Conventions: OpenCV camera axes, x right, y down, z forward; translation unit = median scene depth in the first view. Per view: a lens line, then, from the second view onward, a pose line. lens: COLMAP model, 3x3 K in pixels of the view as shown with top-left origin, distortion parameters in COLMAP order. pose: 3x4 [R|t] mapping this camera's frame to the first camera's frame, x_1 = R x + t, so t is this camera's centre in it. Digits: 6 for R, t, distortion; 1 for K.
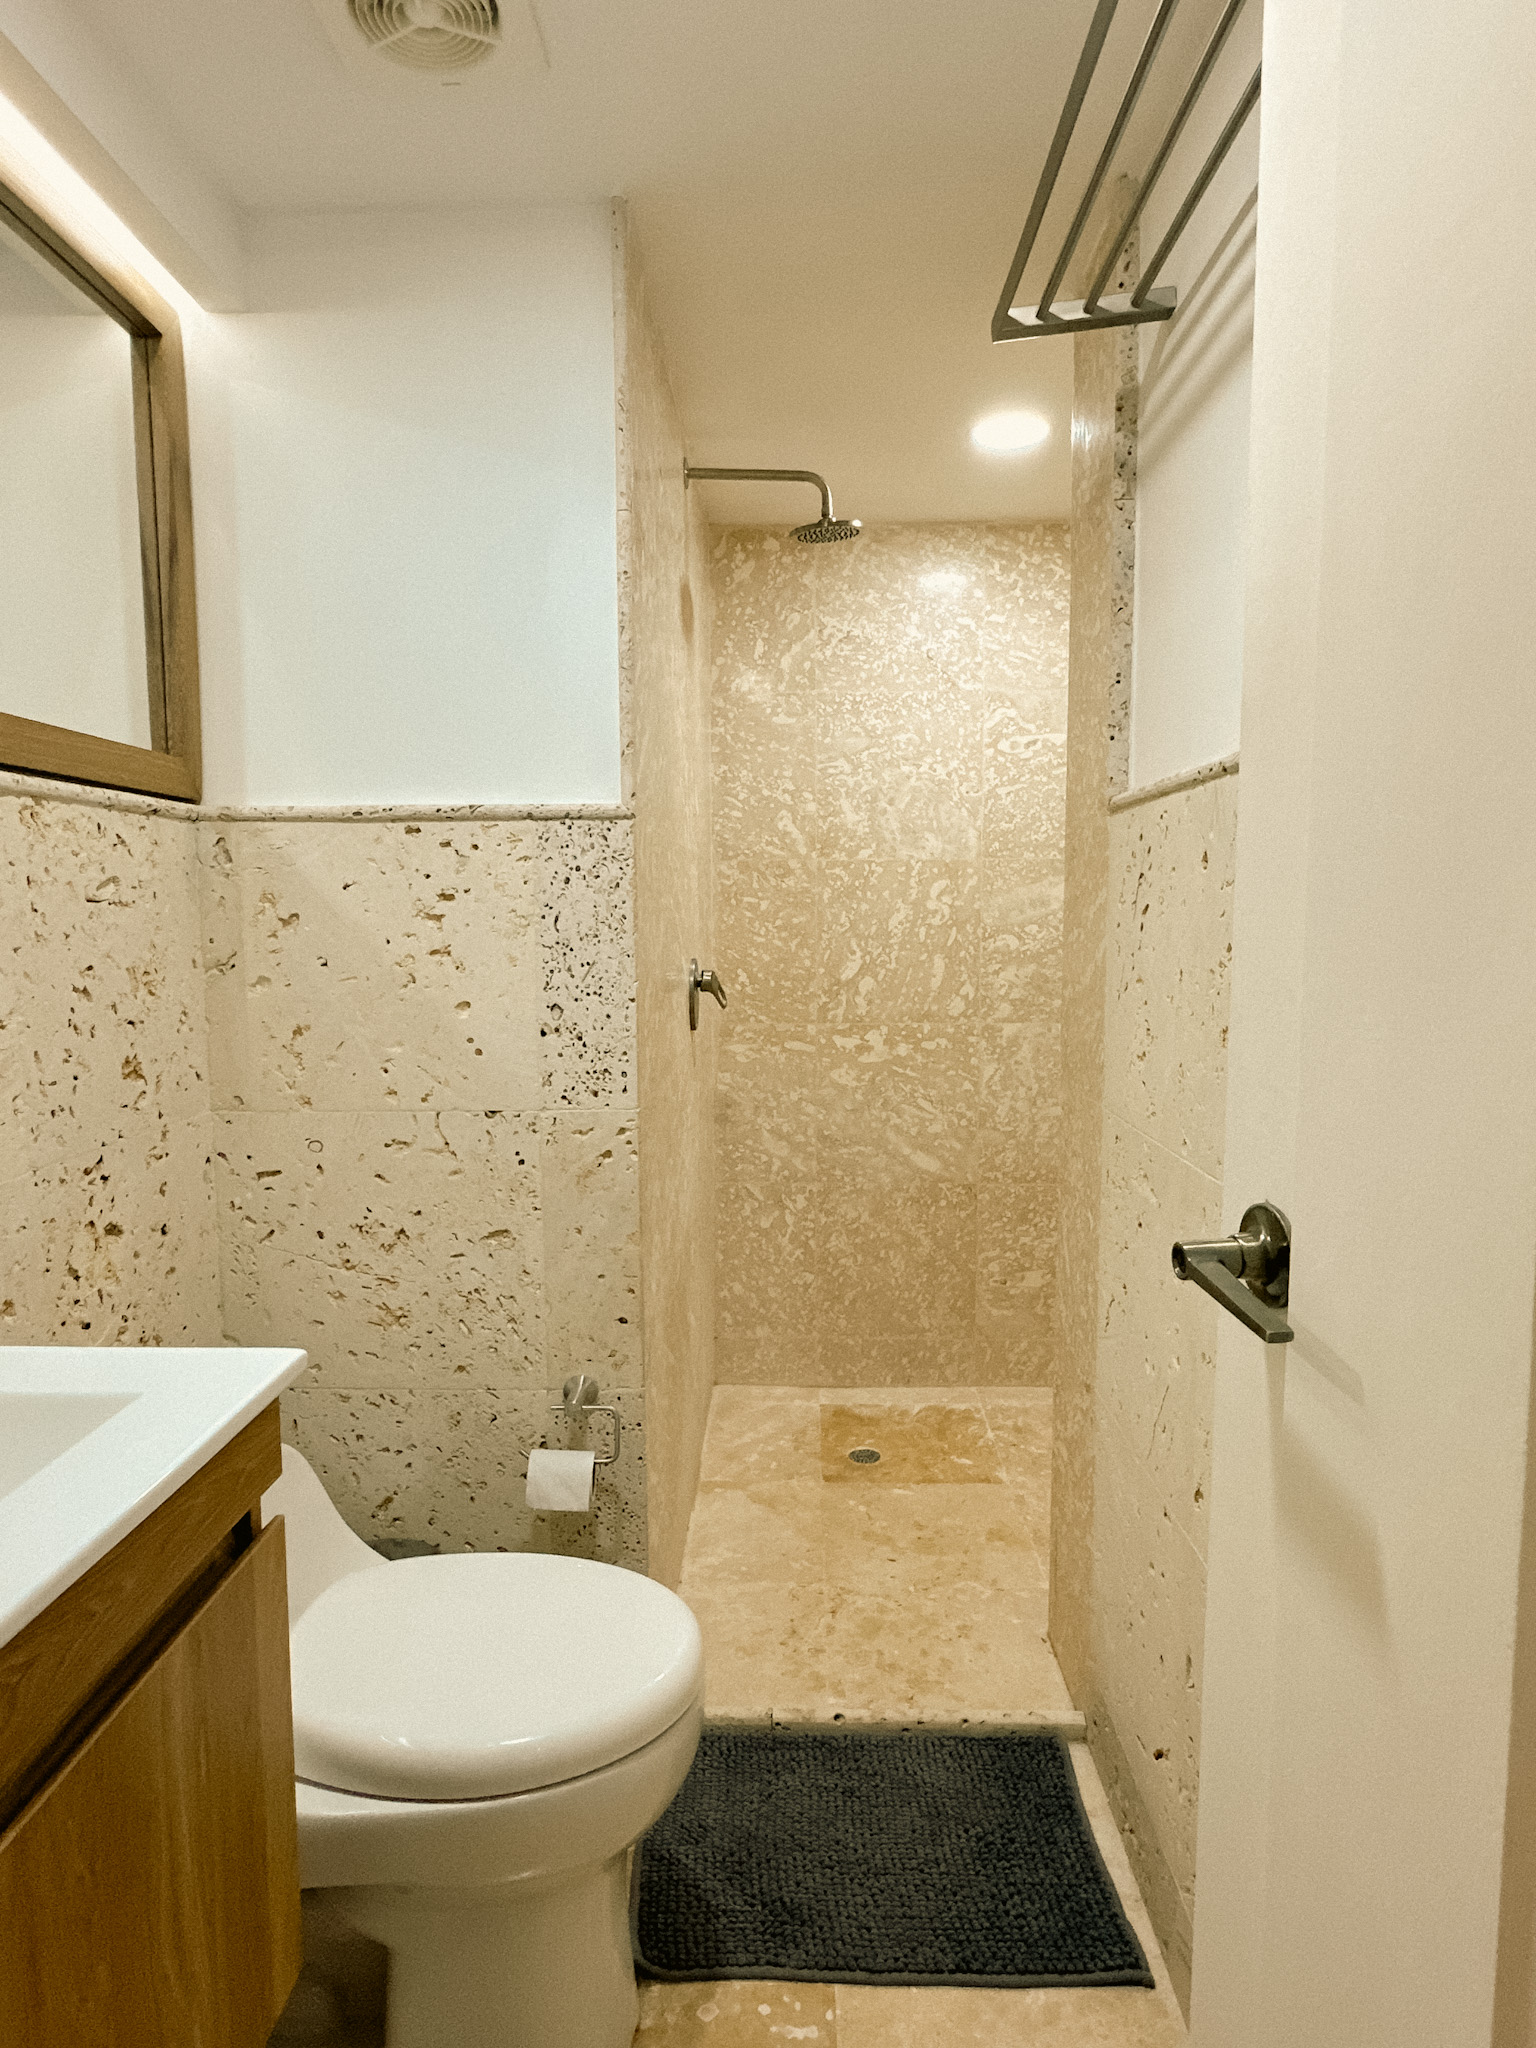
lens RADIAL K [[1192.5, 0, 733.7], [0, 1192.5, 1027.8], [0, 0, 1]] dist [-0.001277, 0.000646]
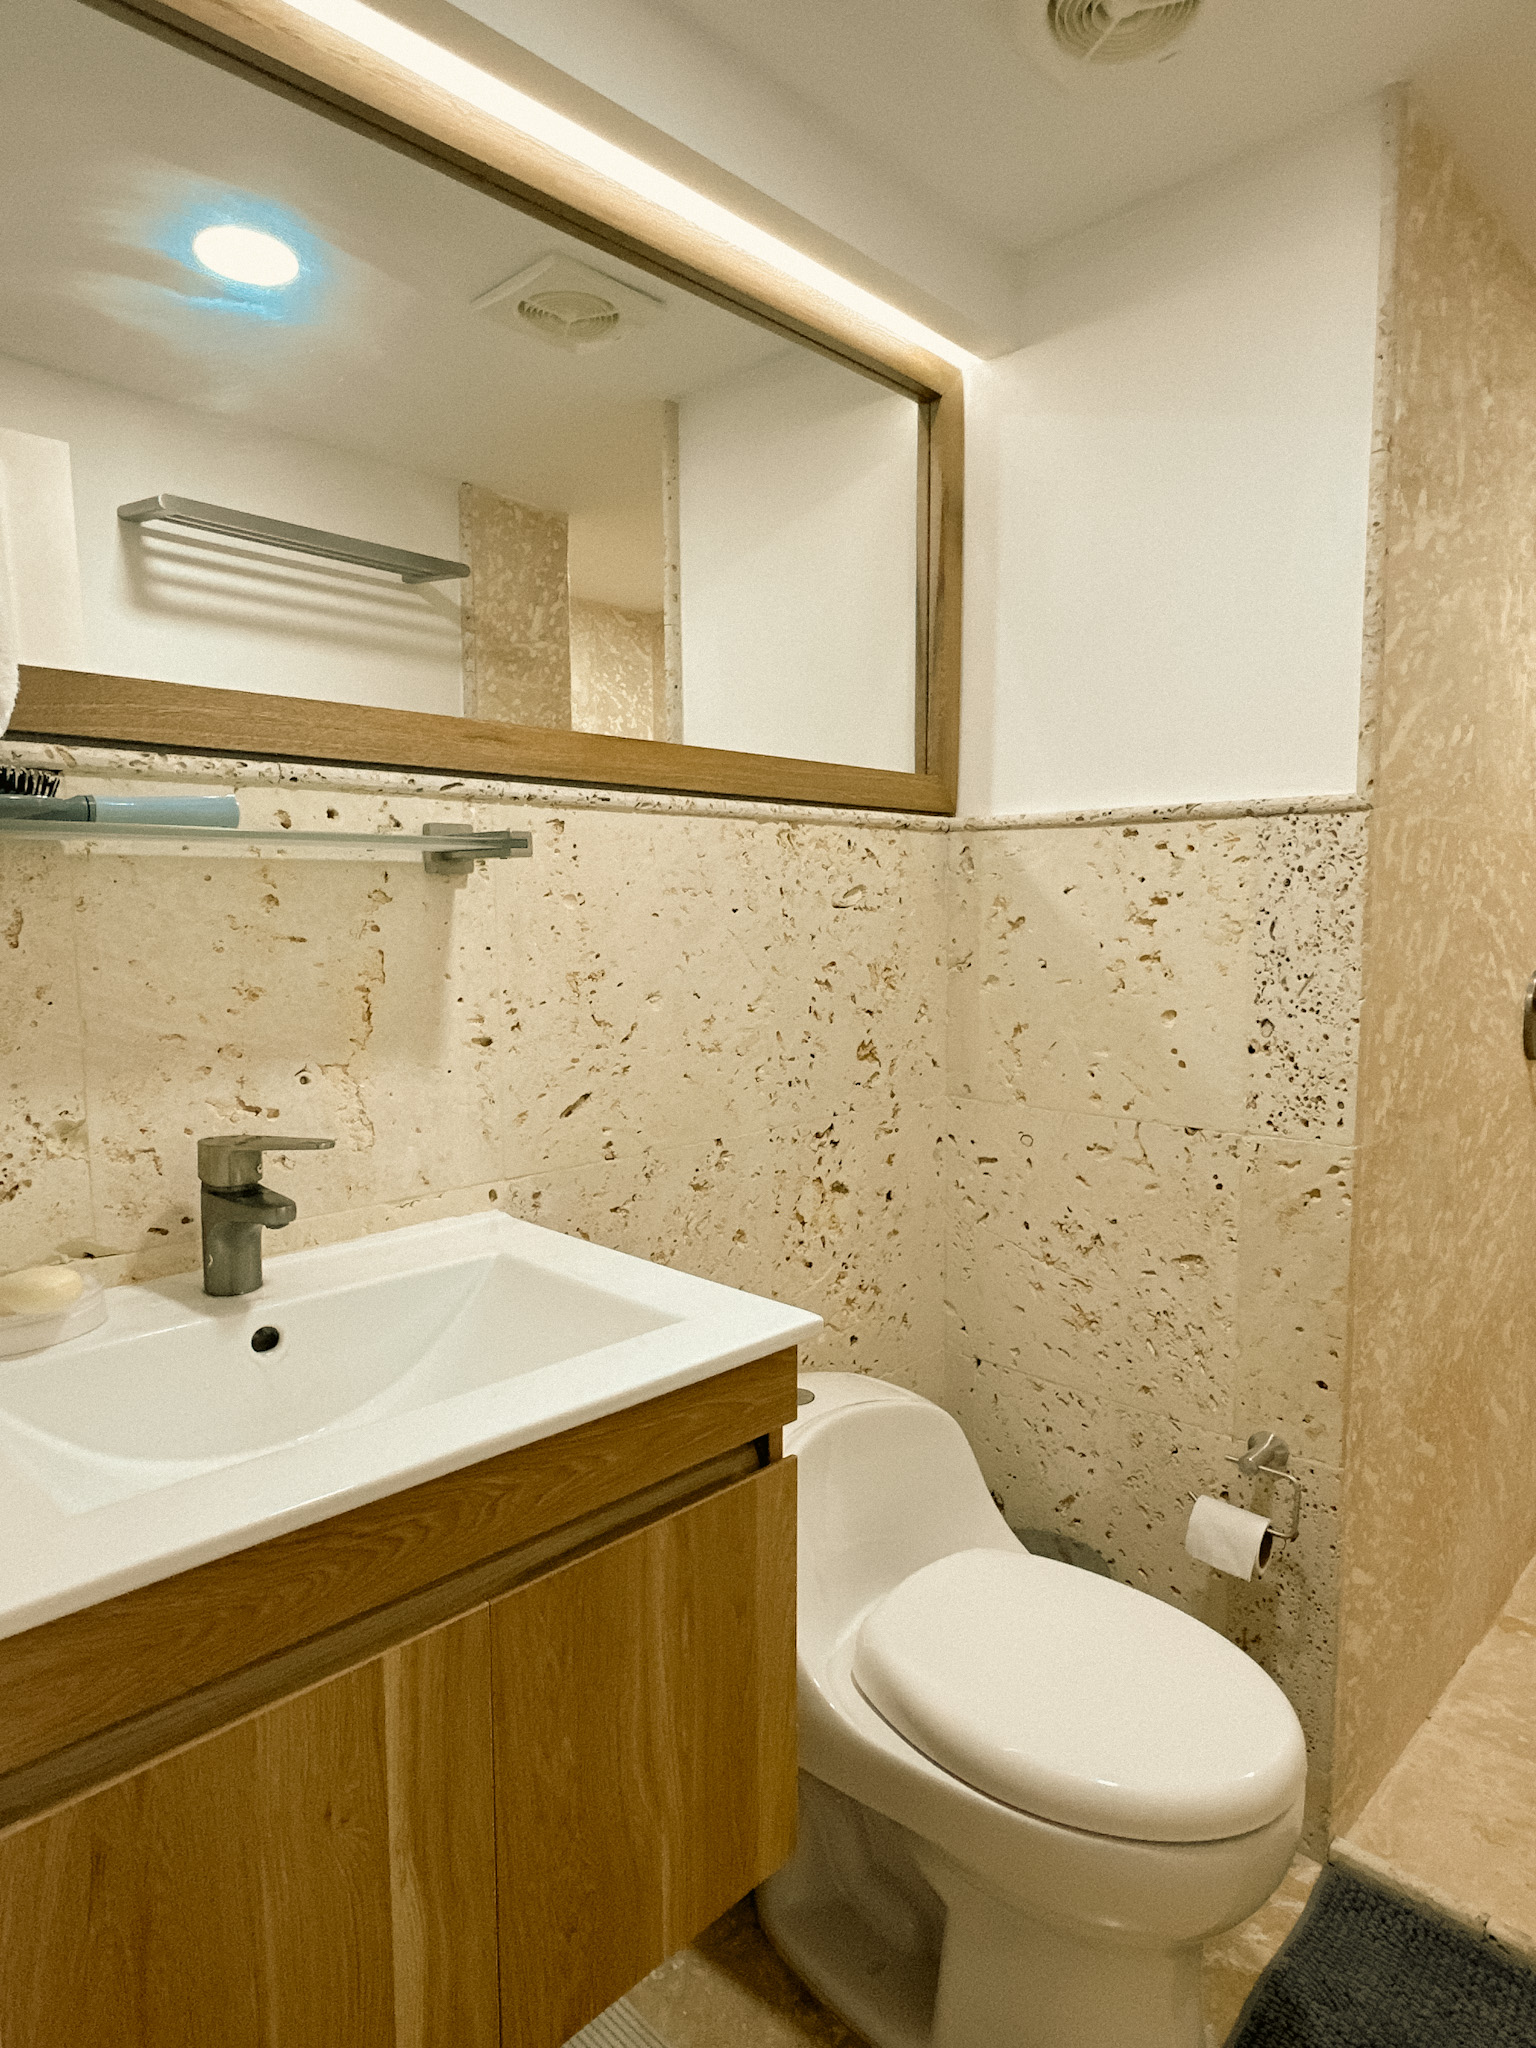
lens RADIAL K [[1192.5, 0, 722.1], [0, 1192.5, 1026.1], [0, 0, 1]] dist [-0.001277, 0.000646]
pose [[0.734977, 0.068013, -0.674673, 0.158355], [-0.064344, 0.997463, 0.030457, -0.015593], [0.675032, 0.021026, 0.737488, 0.052824]]
